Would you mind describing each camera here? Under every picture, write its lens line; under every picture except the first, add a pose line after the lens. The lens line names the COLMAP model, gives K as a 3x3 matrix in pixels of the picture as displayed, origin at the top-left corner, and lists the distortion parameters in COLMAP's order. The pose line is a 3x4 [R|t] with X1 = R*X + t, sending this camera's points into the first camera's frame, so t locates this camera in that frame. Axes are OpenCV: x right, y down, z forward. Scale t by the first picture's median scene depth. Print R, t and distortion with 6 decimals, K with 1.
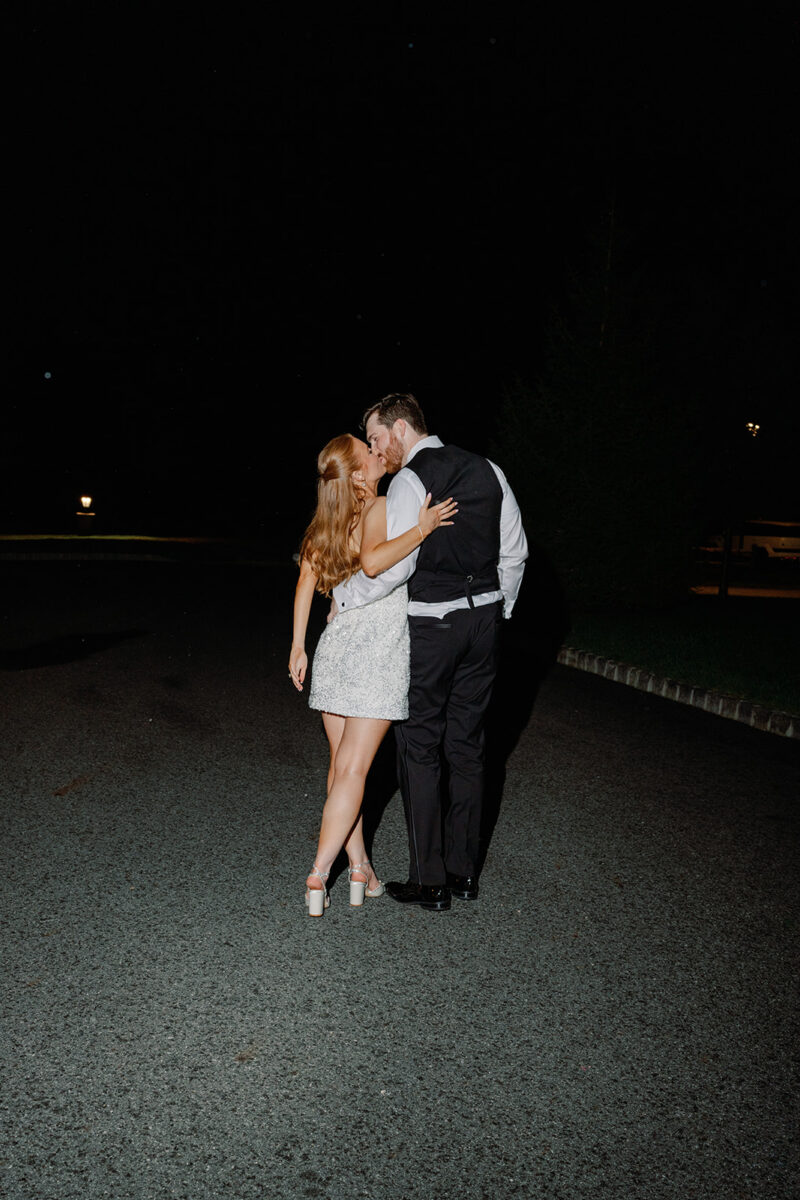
lens RADIAL K [[1123.2, 0, 400.0], [0, 1123.2, 600.0], [0, 0, 1]] dist [-0.012058, 0.012258]
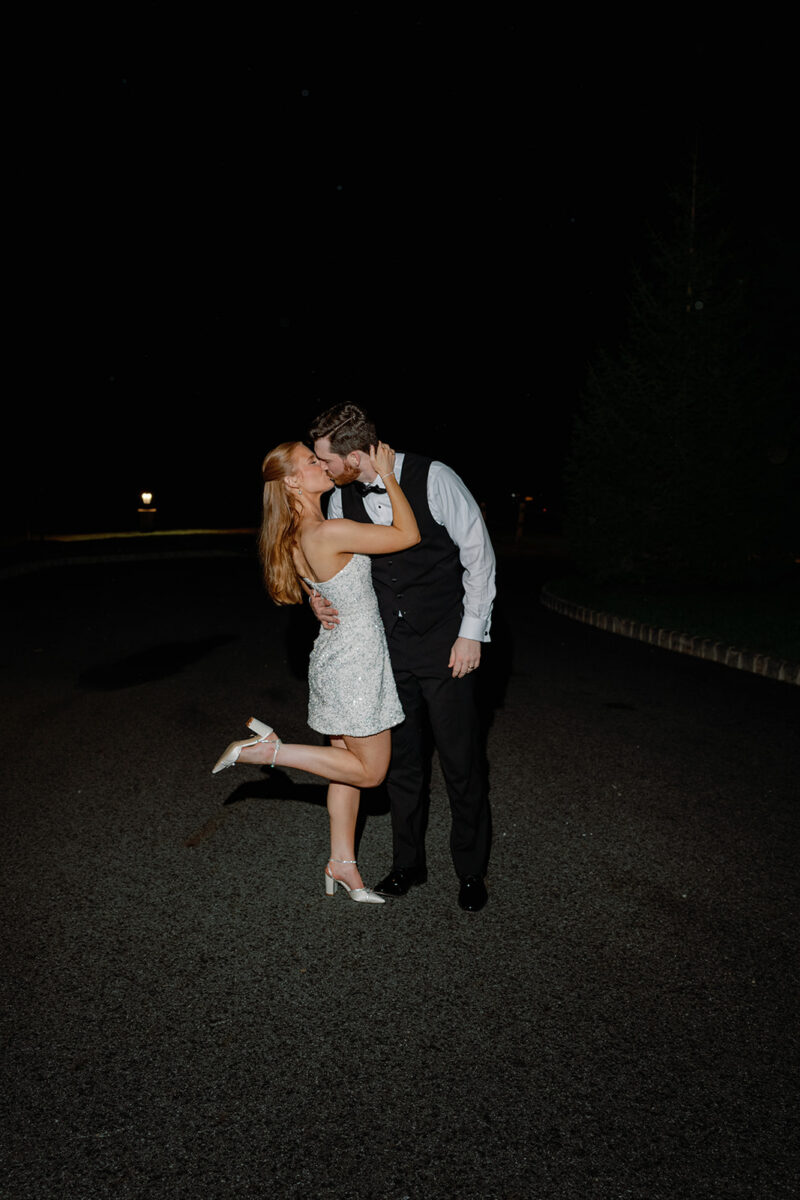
lens RADIAL K [[1123.2, 0, 400.0], [0, 1123.2, 600.0], [0, 0, 1]] dist [-0.012058, 0.012258]
pose [[0.997543, -0.048950, -0.050117, -0.072311], [0.049901, 0.998594, 0.017905, -0.028612], [0.049170, -0.020361, 0.998583, 0.096151]]
